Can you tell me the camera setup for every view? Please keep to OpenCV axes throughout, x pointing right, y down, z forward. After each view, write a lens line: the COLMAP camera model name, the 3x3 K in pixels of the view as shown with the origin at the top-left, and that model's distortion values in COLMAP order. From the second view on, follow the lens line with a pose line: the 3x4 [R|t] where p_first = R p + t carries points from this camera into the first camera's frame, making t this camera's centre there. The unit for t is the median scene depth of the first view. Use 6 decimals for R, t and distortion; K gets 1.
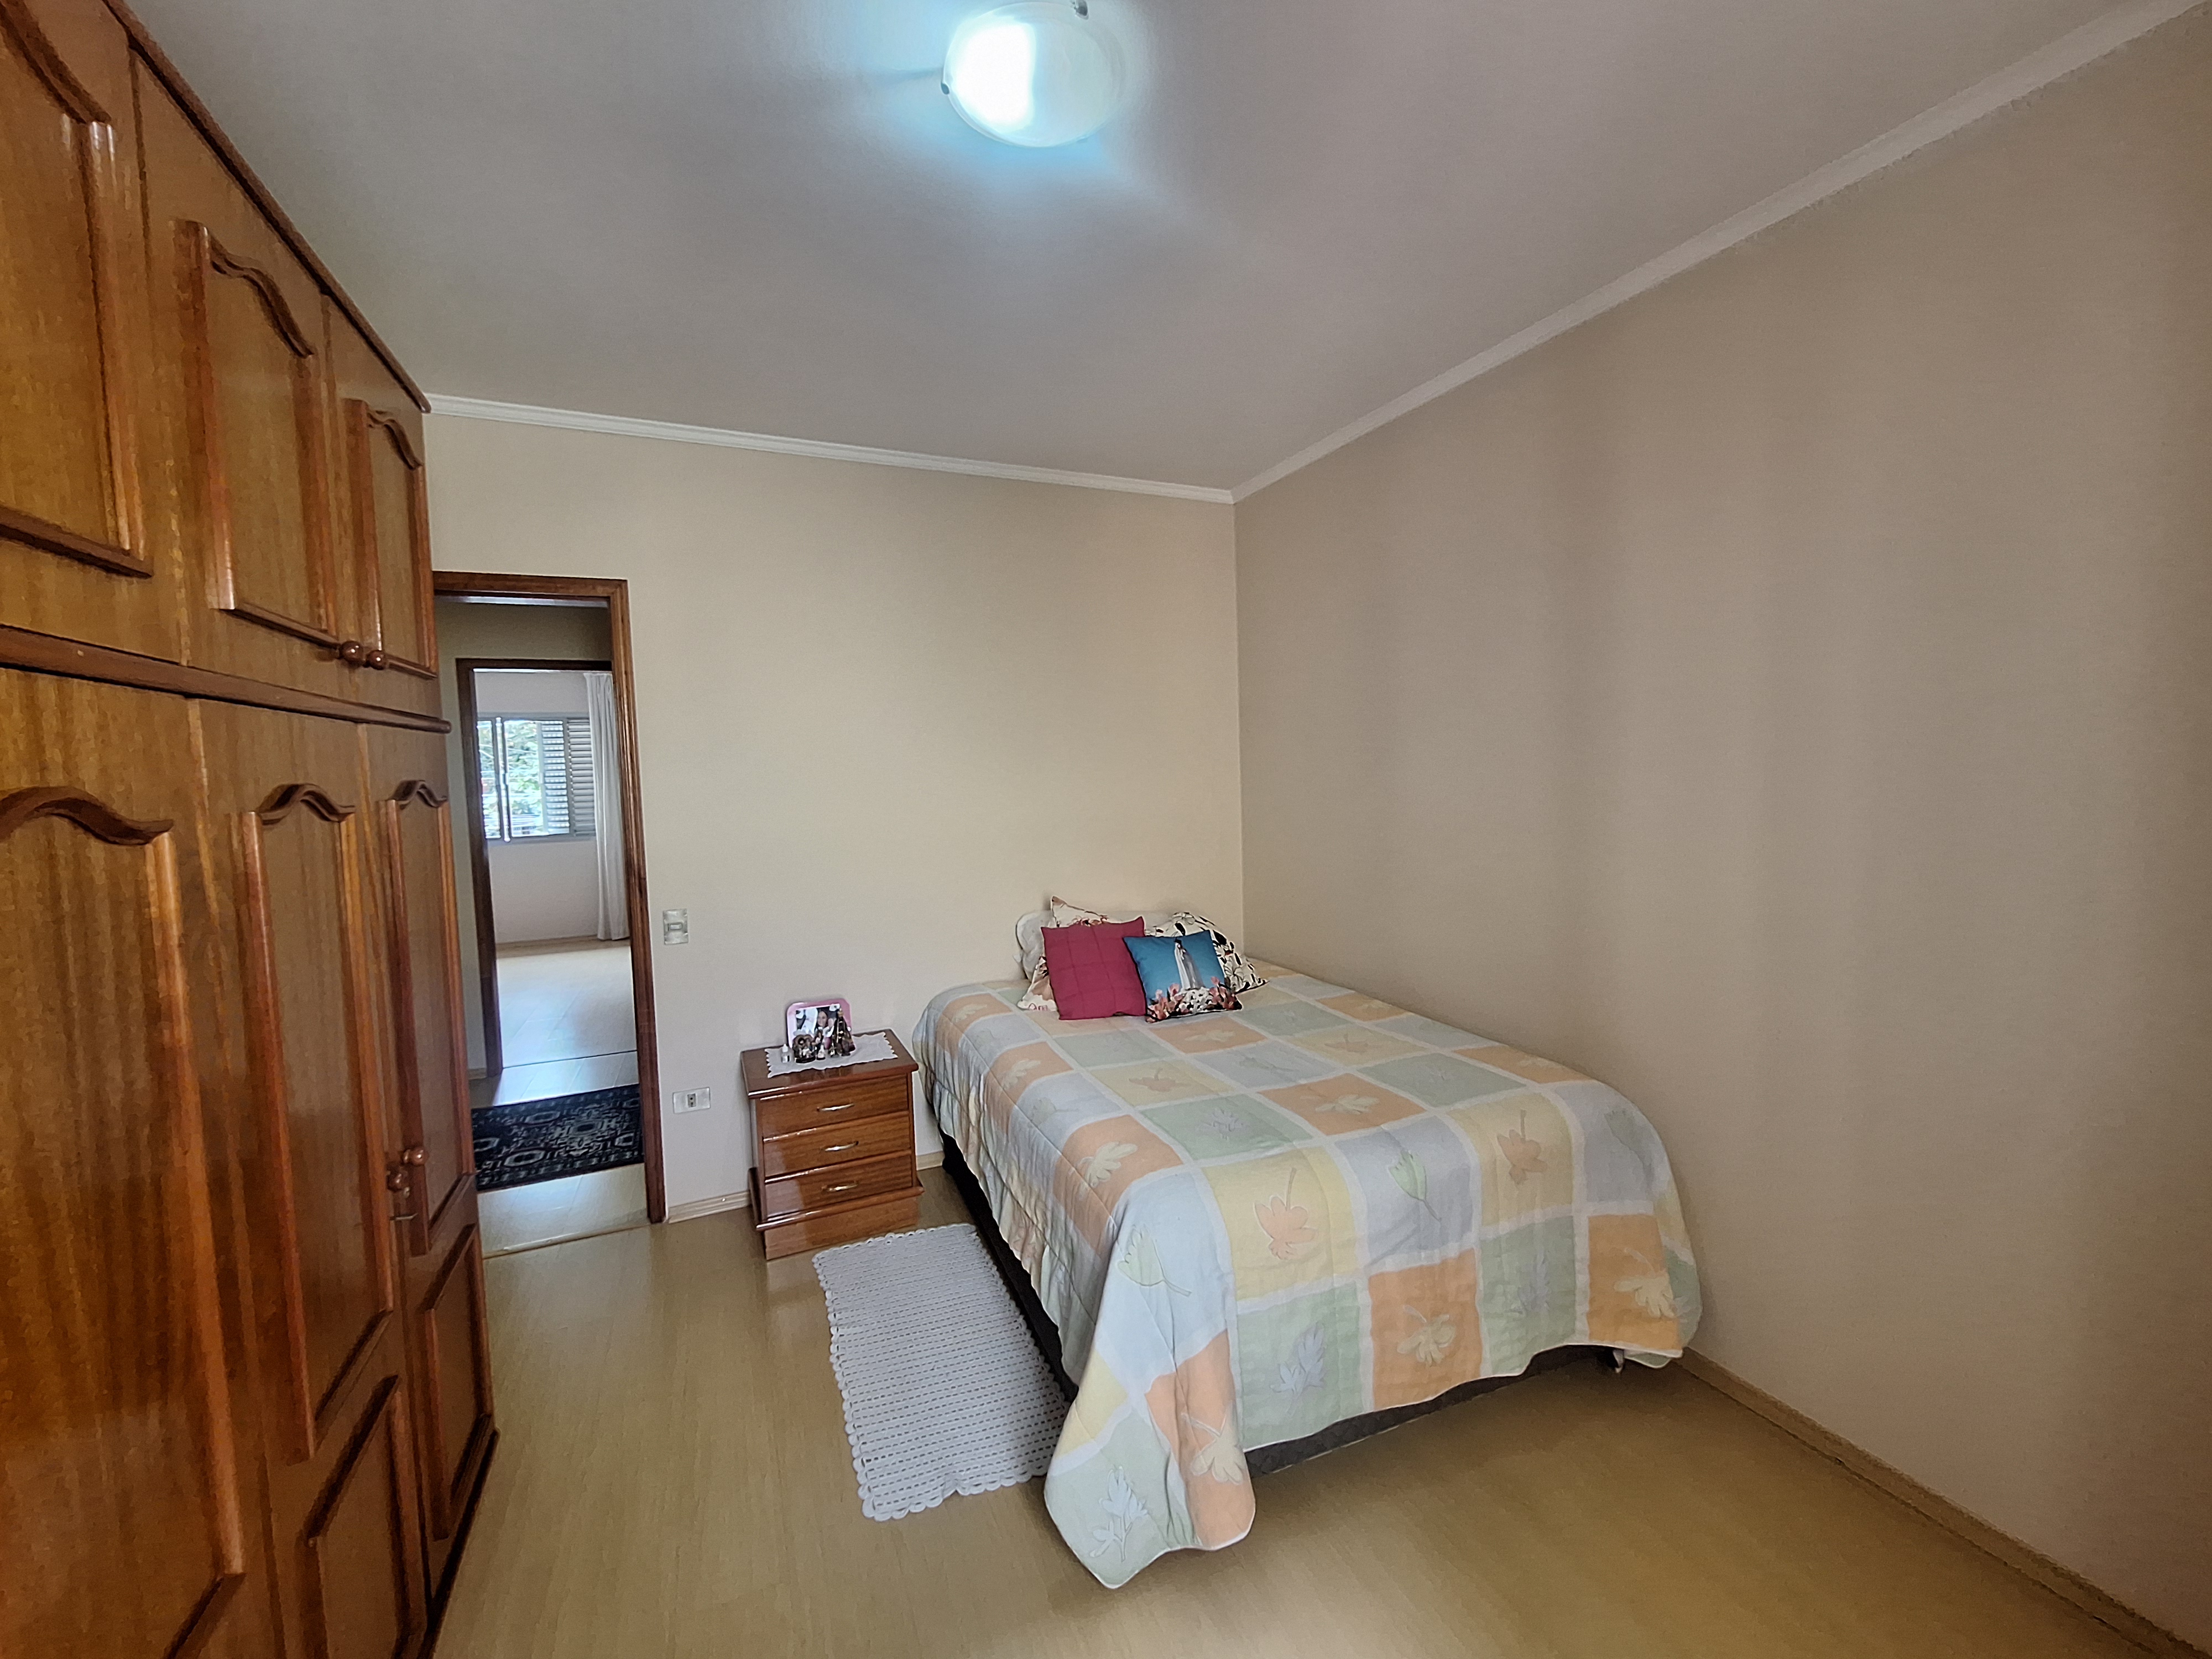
lens RADIAL K [[868.4, 0, 1115.3], [0, 868.4, 826.7], [0, 0, 1]] dist [-0.012722, 0.002467]
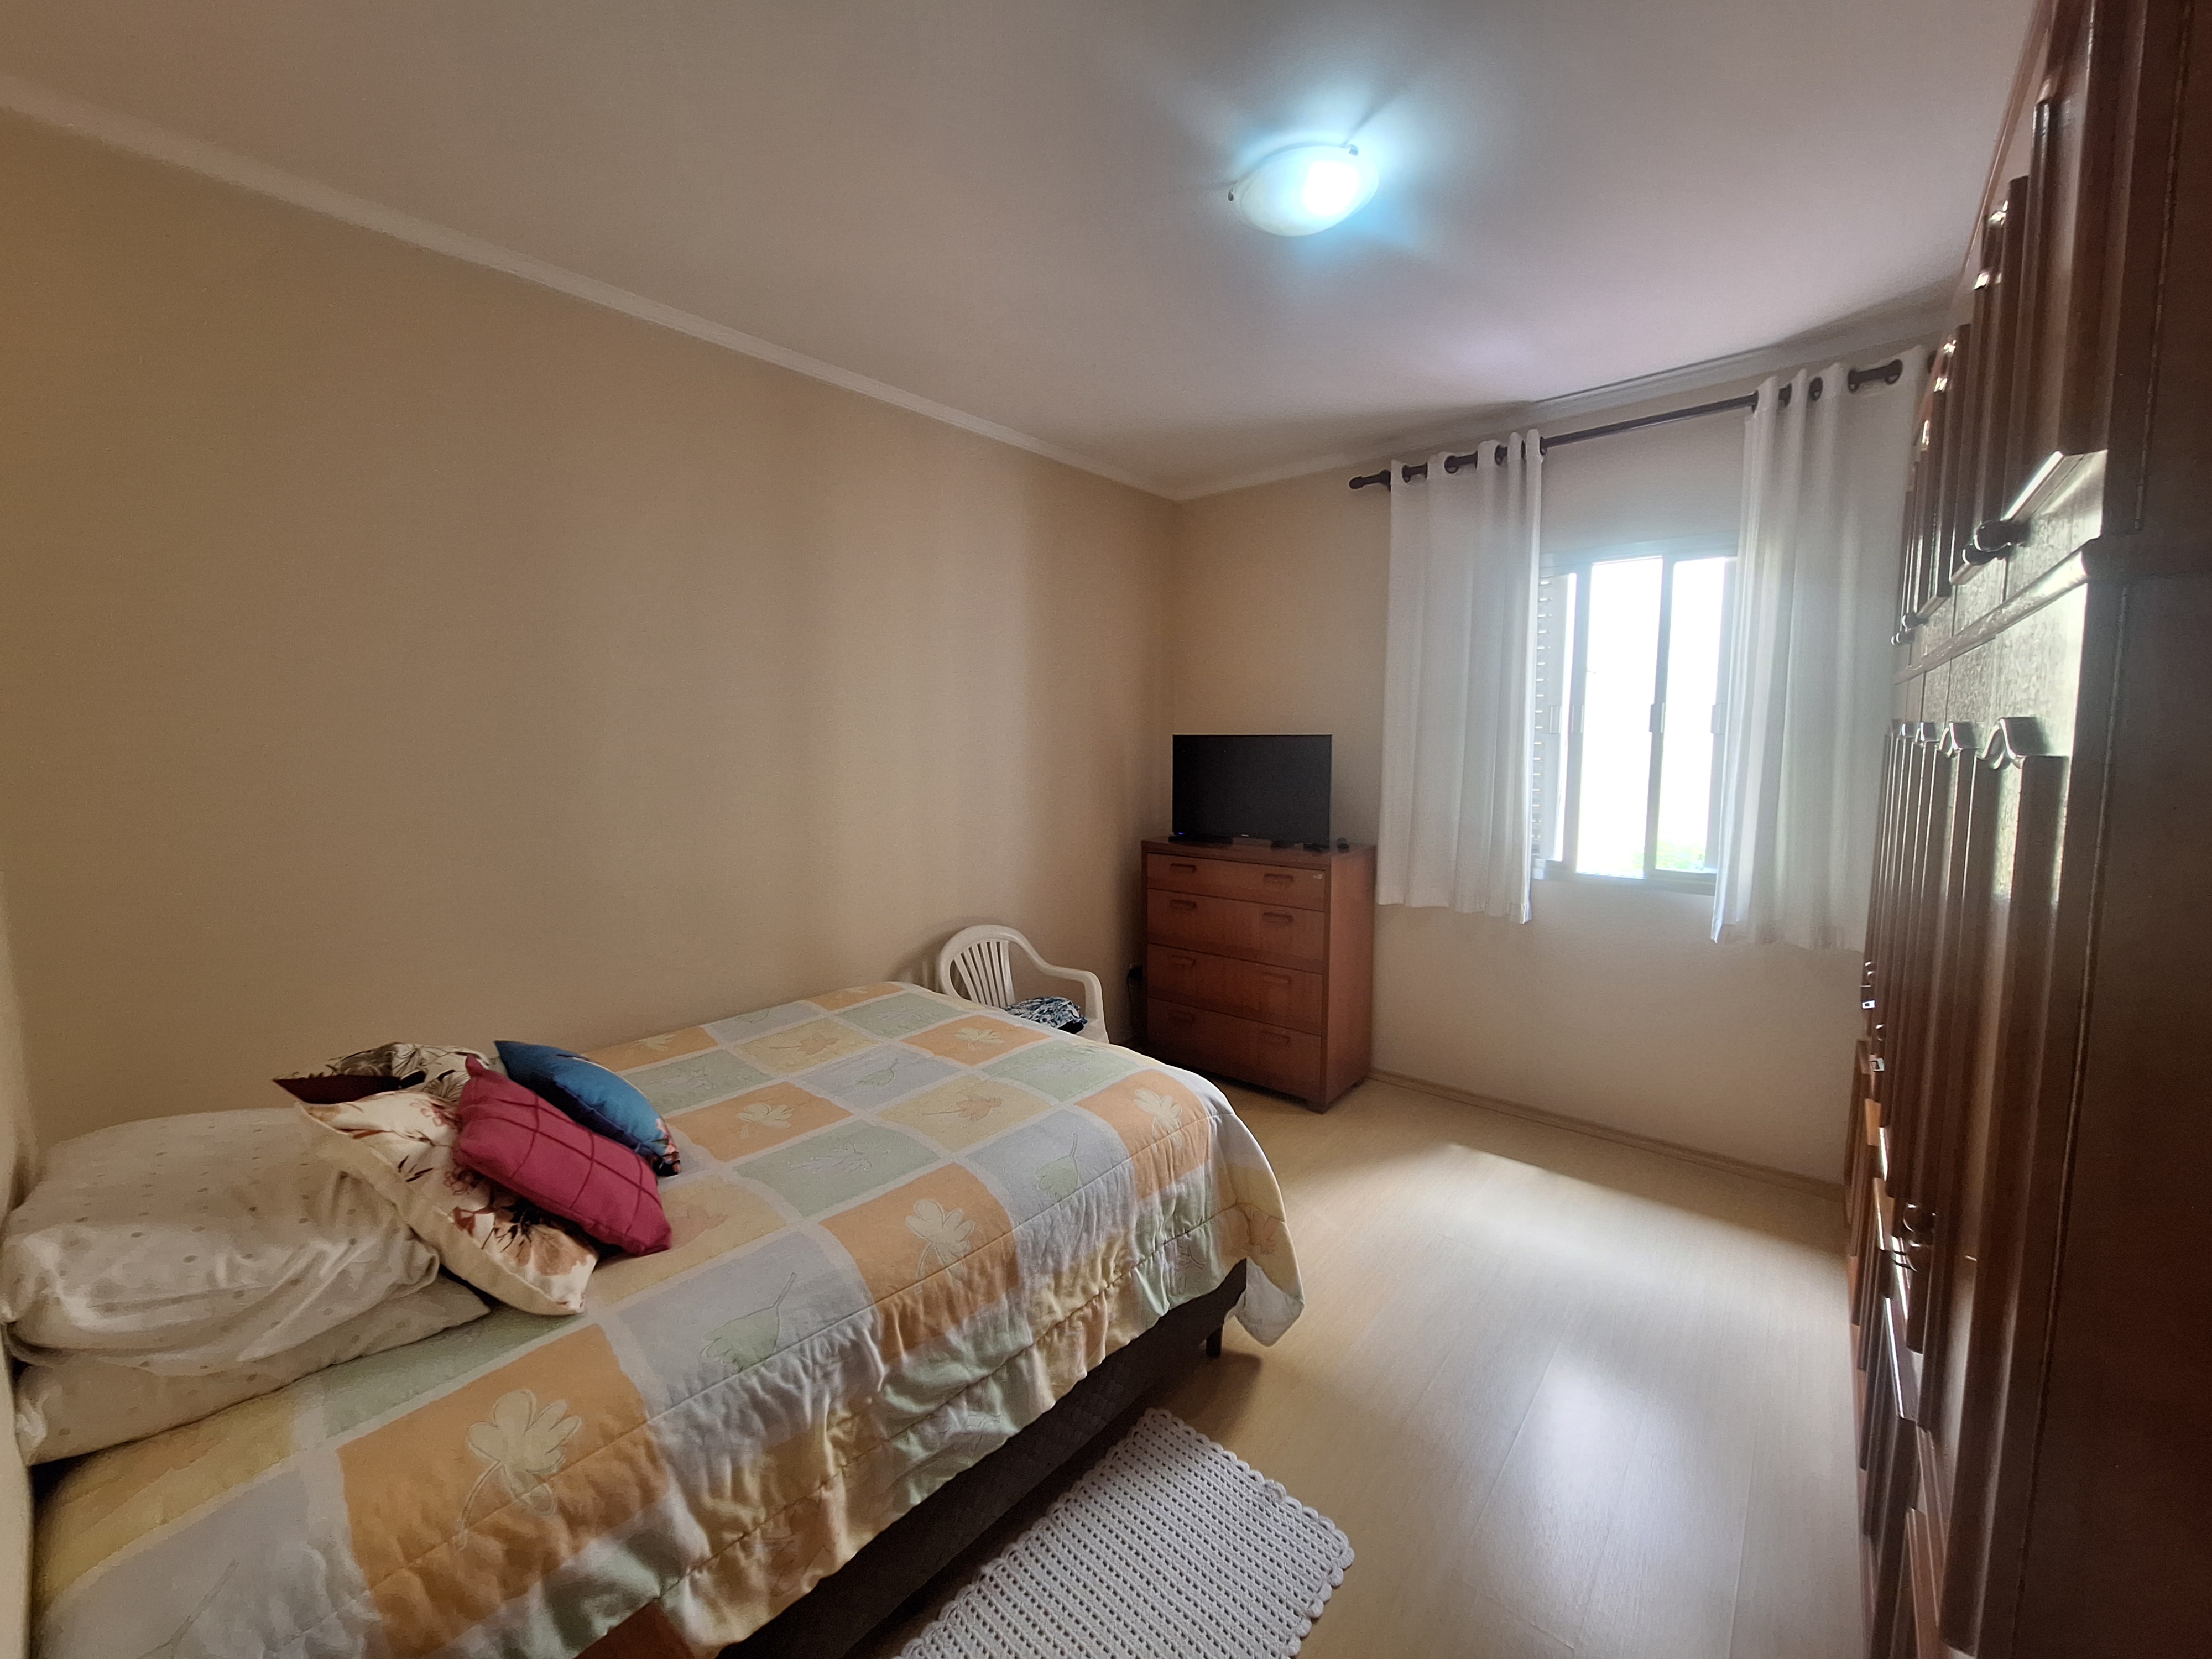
lens RADIAL K [[868.4, 0, 1111.5], [0, 868.4, 823.2], [0, 0, 1]] dist [-0.012722, 0.002467]
pose [[-0.441814, -0.061609, 0.894989, -0.674011], [0.079746, 0.990992, 0.107585, -0.050565], [-0.893555, 0.118905, -0.432921, 1.100330]]
